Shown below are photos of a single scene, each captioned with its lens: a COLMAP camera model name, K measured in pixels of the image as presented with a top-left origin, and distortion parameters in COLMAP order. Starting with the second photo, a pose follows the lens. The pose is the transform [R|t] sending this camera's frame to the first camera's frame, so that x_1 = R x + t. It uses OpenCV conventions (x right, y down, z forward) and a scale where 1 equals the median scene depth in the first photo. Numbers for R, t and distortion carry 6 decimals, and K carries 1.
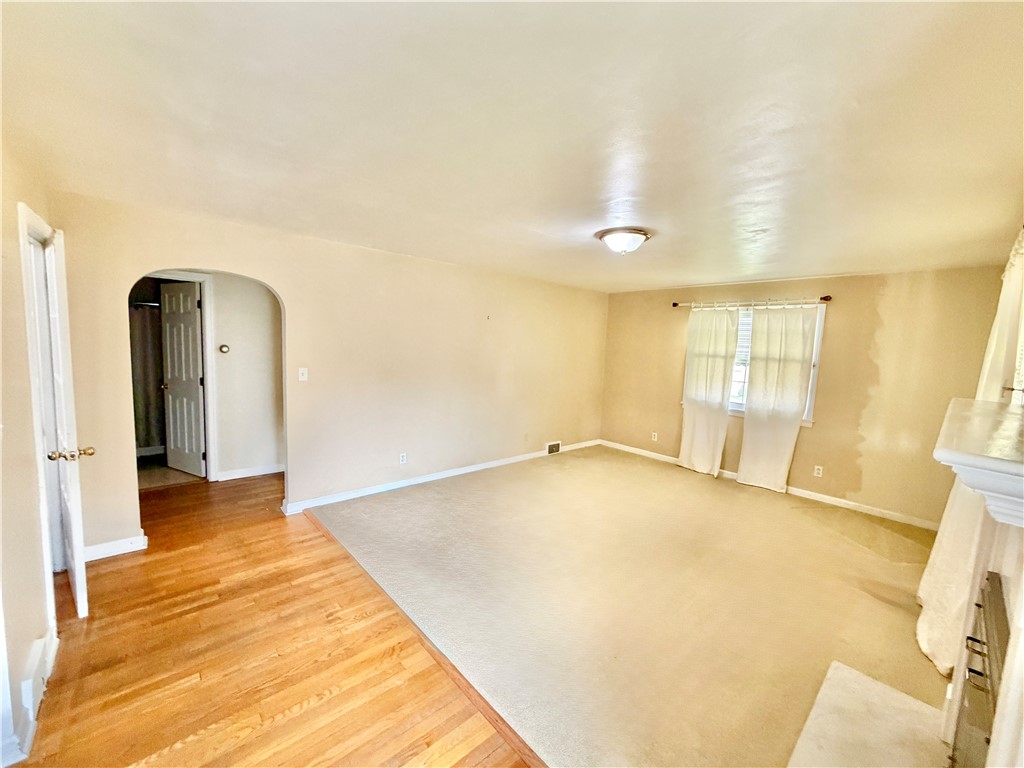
lens RADIAL K [[406.0, 0, 510.6], [0, 406.0, 387.1], [0, 0, 1]] dist [-0.000037, 0.001121]
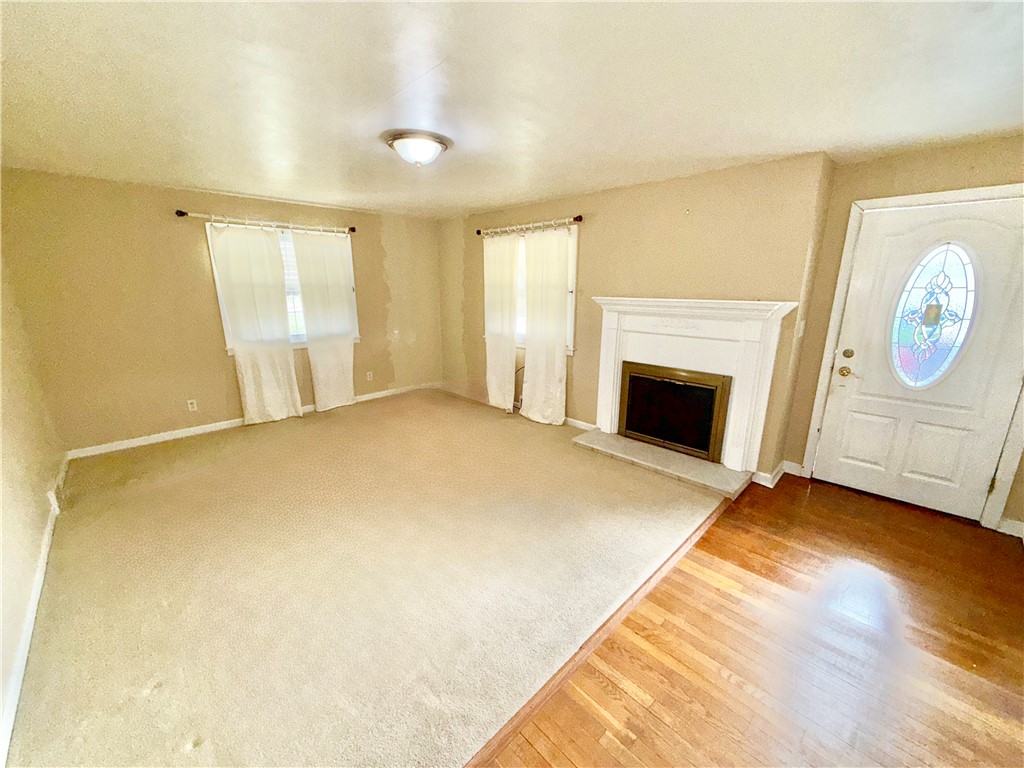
lens RADIAL K [[406.0, 0, 507.5], [0, 406.0, 389.6], [0, 0, 1]] dist [-0.000037, 0.001121]
pose [[-0.041079, -0.292637, 0.955341, -0.422419], [0.103723, 0.949733, 0.295380, -0.071314], [-0.993758, 0.111225, -0.008661, 0.546521]]
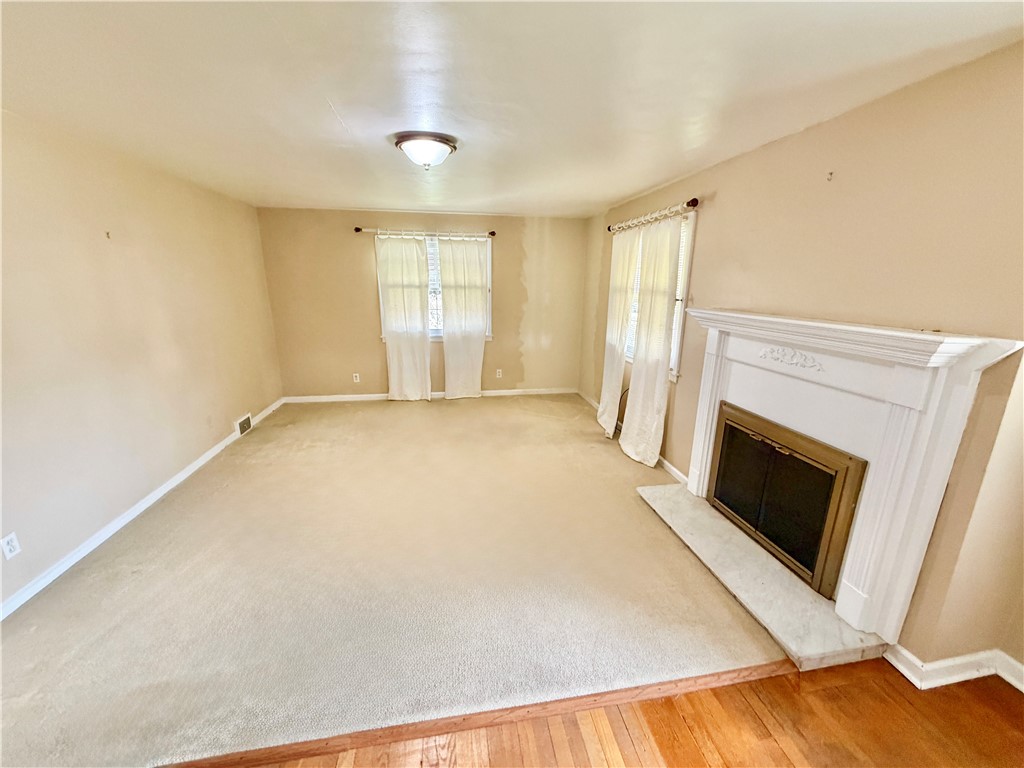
lens RADIAL K [[406.0, 0, 508.2], [0, 406.0, 387.4], [0, 0, 1]] dist [-0.000037, 0.001121]
pose [[0.537594, -0.252818, 0.804410, -0.257442], [0.104988, 0.966638, 0.233641, -0.045741], [-0.836642, -0.041150, 0.546202, 0.243724]]
